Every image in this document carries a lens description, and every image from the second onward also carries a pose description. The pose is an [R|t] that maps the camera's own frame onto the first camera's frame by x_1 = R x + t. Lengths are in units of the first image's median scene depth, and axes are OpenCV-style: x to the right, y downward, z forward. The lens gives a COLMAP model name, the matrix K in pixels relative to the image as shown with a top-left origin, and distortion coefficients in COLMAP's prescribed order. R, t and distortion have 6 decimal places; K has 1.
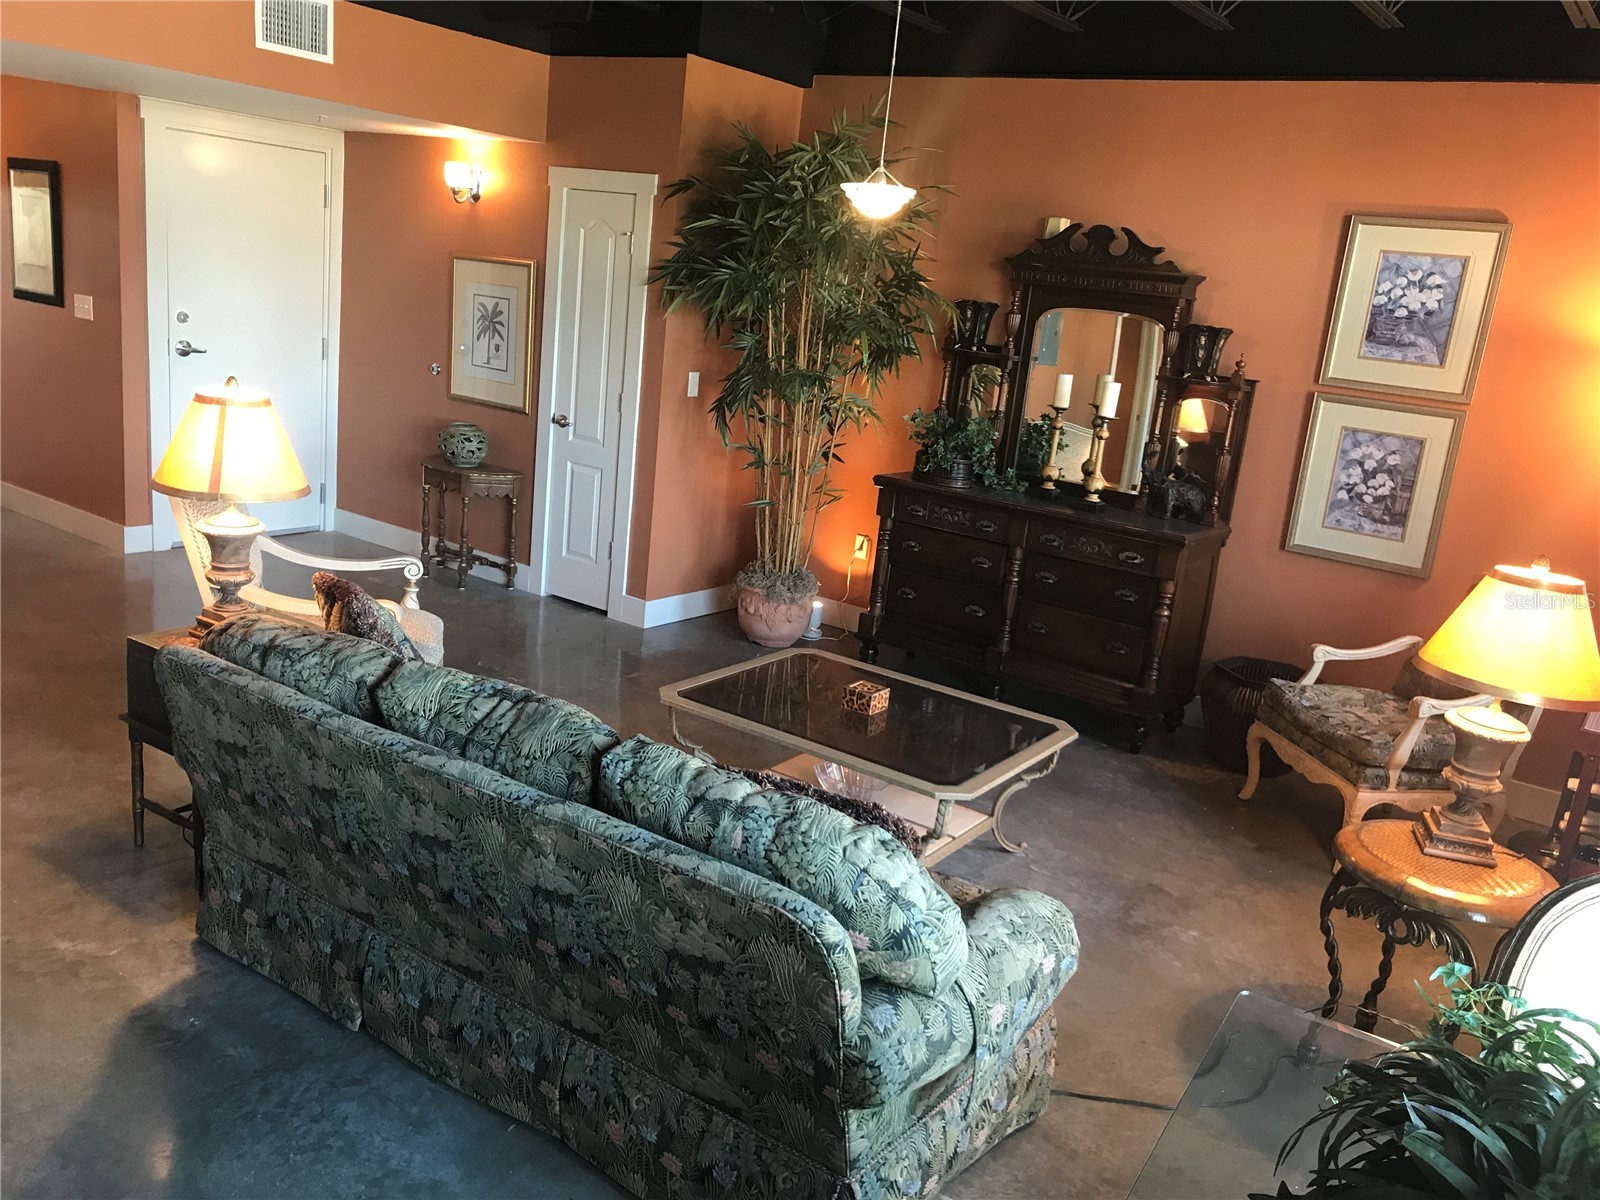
lens RADIAL K [[1316.9, 0, 805.8], [0, 1316.9, 596.1], [0, 0, 1]] dist [0.078121, -0.131907]
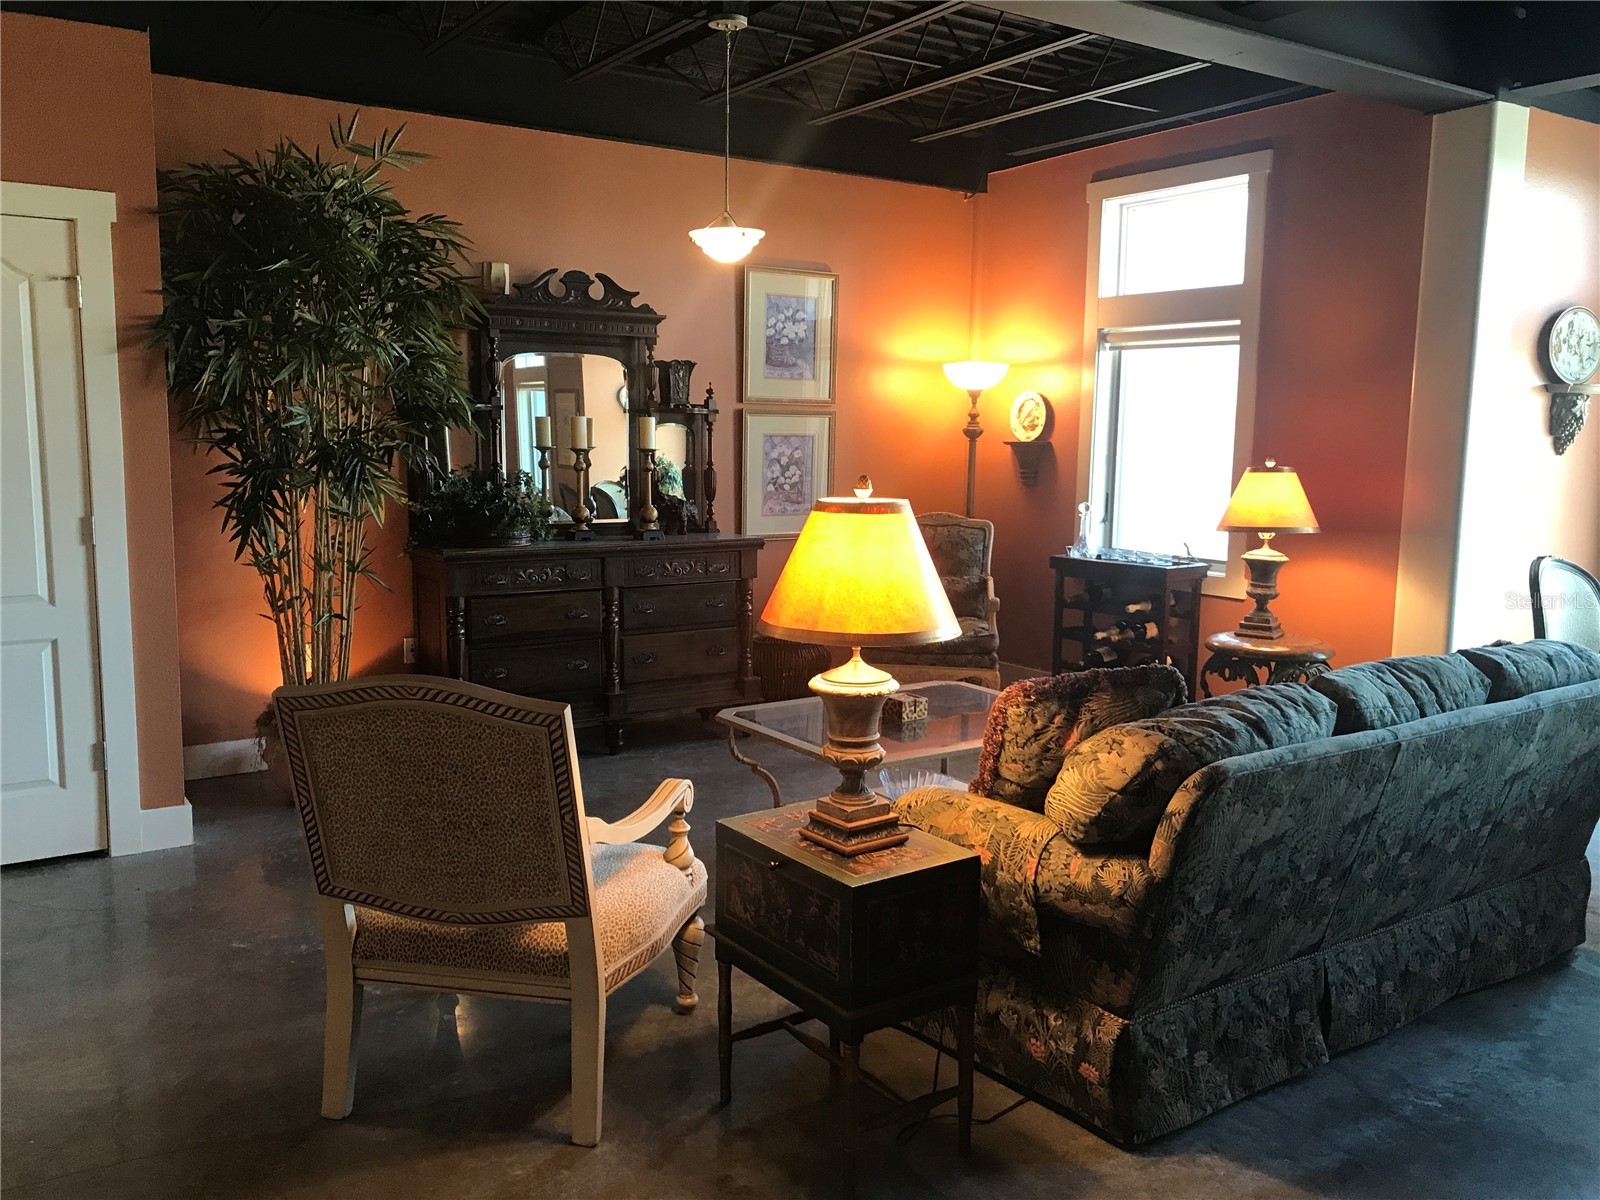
lens RADIAL K [[1316.9, 0, 805.8], [0, 1316.9, 596.1], [0, 0, 1]] dist [0.078121, -0.131907]
pose [[0.357318, -0.221555, 0.907324, -0.744820], [0.244447, 0.959779, 0.138097, -0.143636], [-0.901426, 0.172448, 0.397105, 0.502555]]
